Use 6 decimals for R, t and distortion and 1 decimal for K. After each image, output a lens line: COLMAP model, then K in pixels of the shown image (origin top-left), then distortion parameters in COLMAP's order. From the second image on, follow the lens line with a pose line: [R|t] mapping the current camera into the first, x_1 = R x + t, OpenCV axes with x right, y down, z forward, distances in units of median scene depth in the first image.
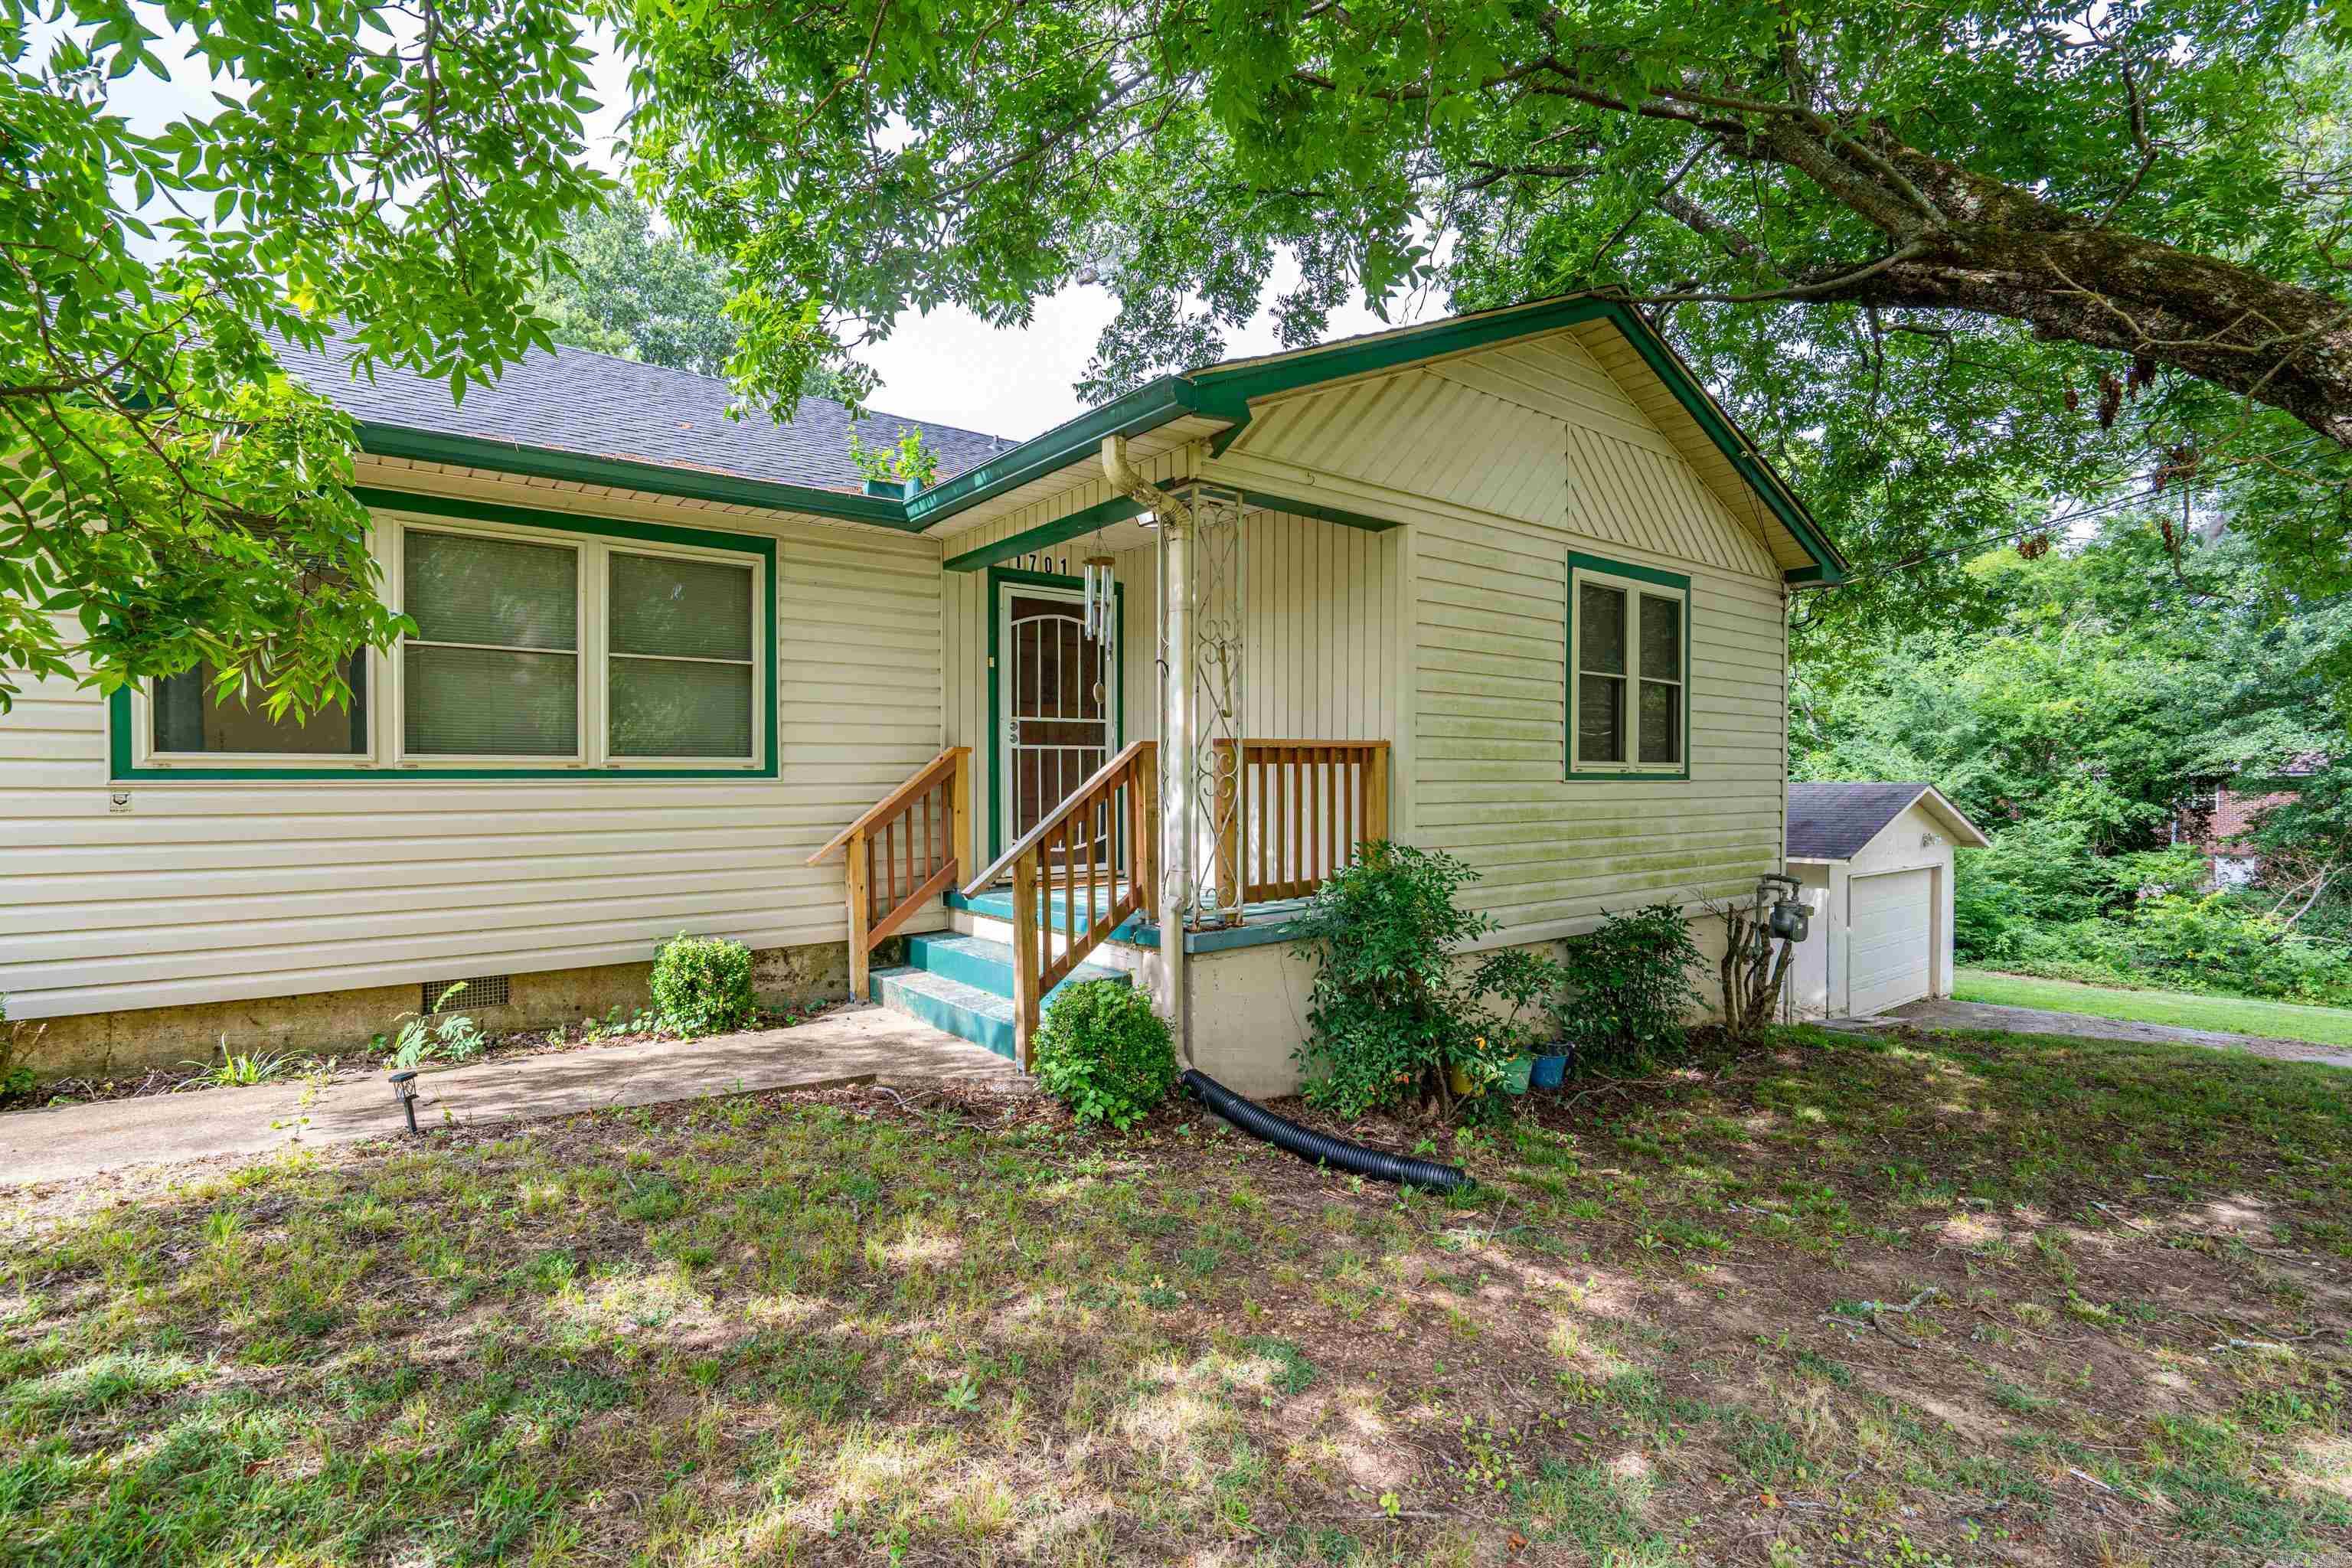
lens RADIAL K [[1058.2, 0, 1182.4], [0, 1058.2, 799.2], [0, 0, 1]] dist [-0.010441, -0.000244]
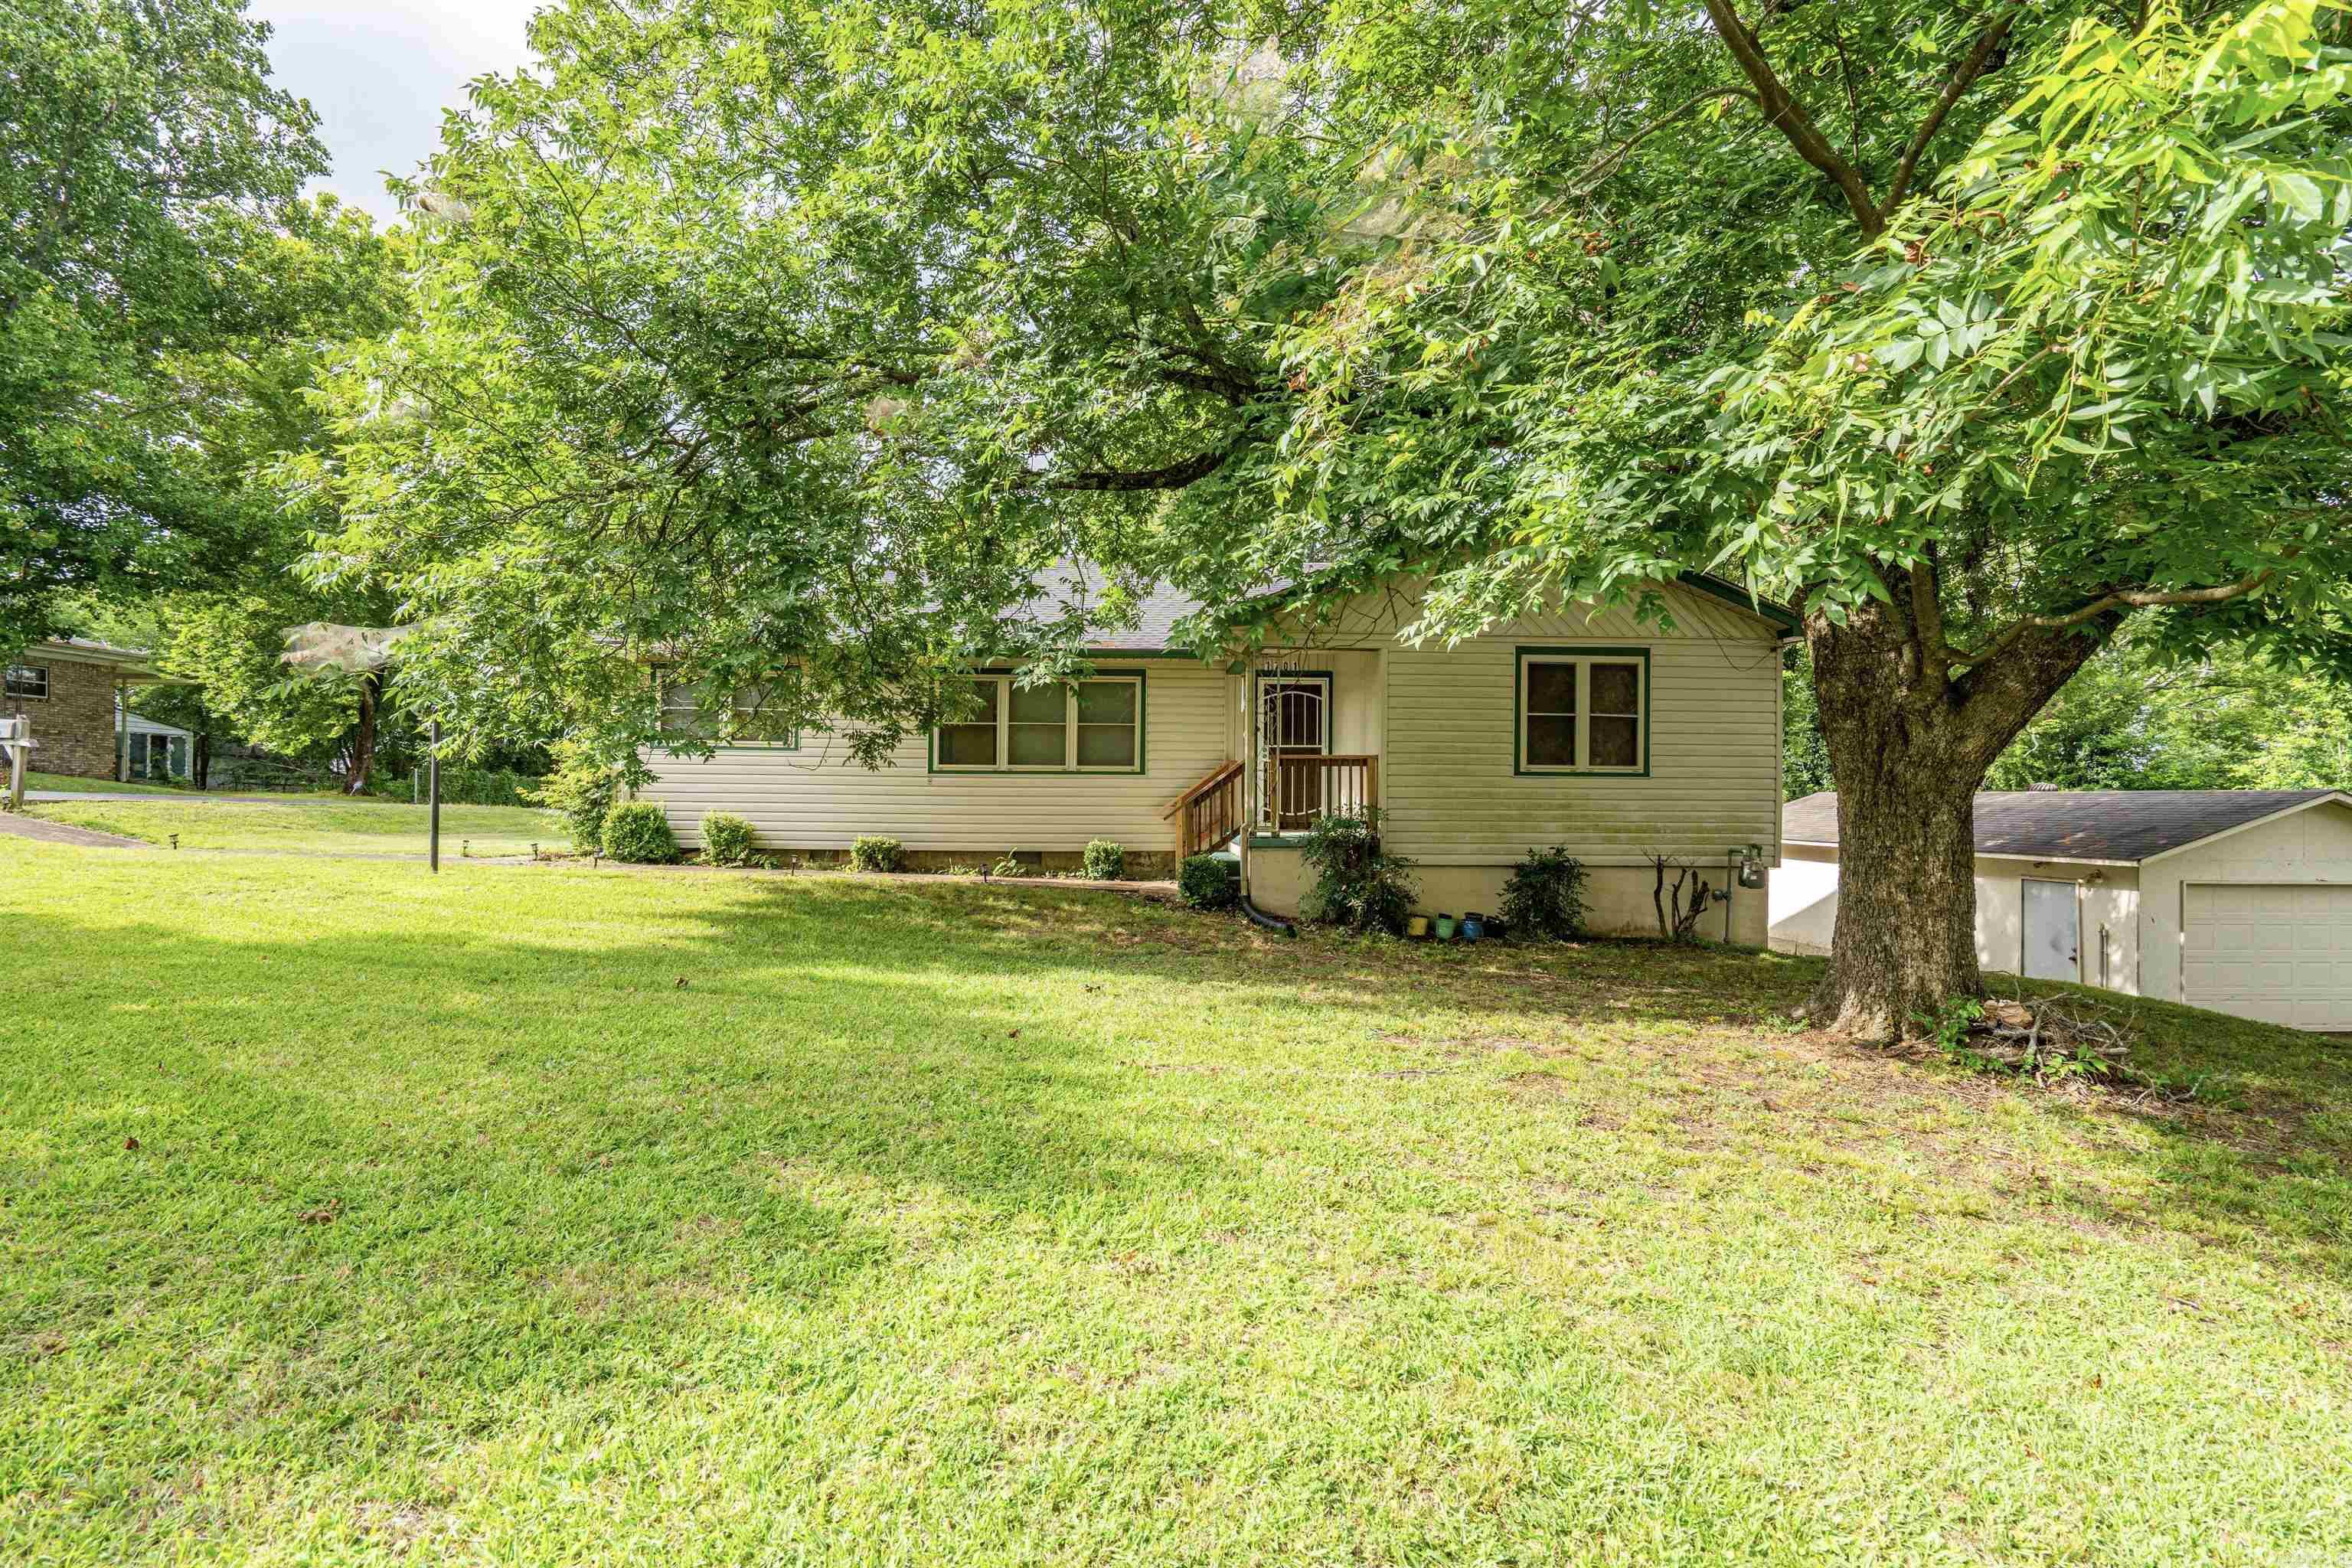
lens RADIAL K [[1058.2, 0, 1182.4], [0, 1058.2, 799.2], [0, 0, 1]] dist [-0.010441, -0.000244]
pose [[0.835247, 0.009206, -0.549797, 0.866227], [-0.017346, 0.999803, -0.009611, 0.048082], [0.549601, 0.017565, 0.835243, -0.782506]]
